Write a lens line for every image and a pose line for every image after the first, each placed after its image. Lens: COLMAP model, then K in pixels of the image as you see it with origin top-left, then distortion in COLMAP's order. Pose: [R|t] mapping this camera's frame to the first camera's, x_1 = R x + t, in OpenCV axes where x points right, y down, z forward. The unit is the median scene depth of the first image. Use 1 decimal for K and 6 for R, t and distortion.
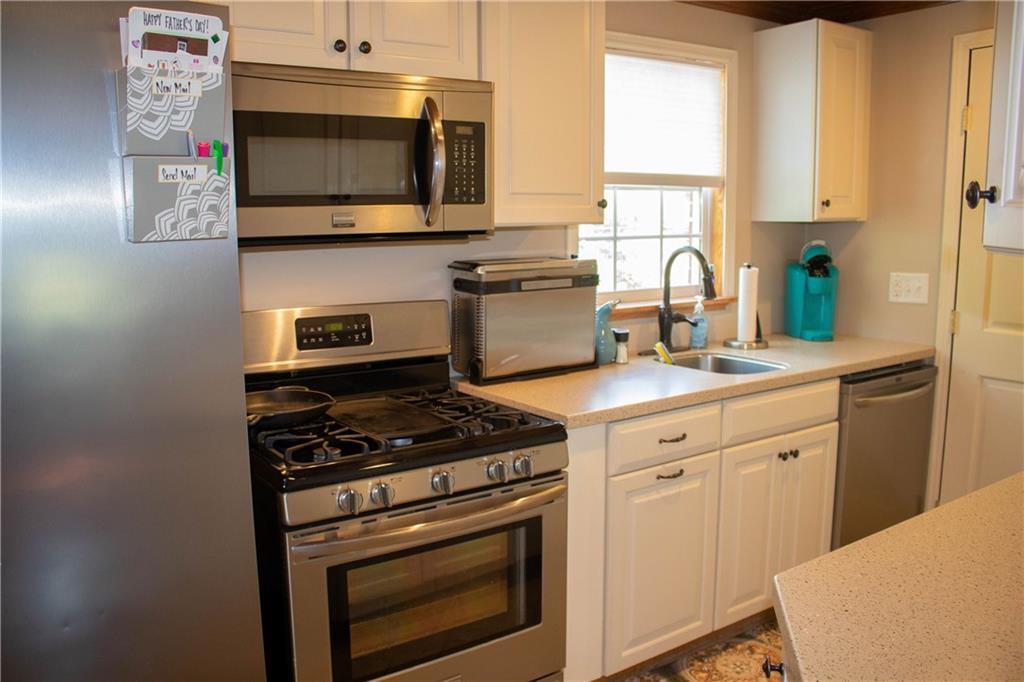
lens RADIAL K [[851.1, 0, 512.0], [0, 851.1, 341.0], [0, 0, 1]] dist [-0.138402, 0.097069]
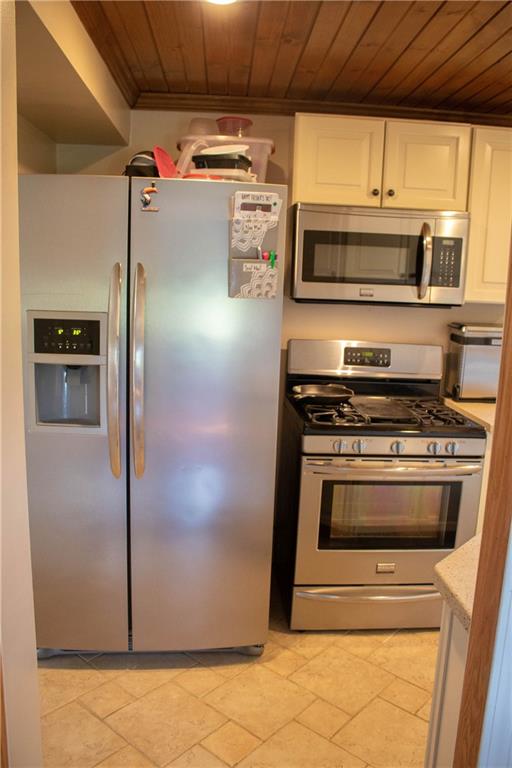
lens RADIAL K [[638.4, 0, 256.0], [0, 638.4, 384.0], [0, 0, 1]] dist [-0.138402, 0.097069]
pose [[0.853349, 0.126164, -0.505844, 0.286859], [-0.119181, 0.991792, 0.046310, 0.011780], [0.507535, 0.020769, 0.861381, -0.242978]]
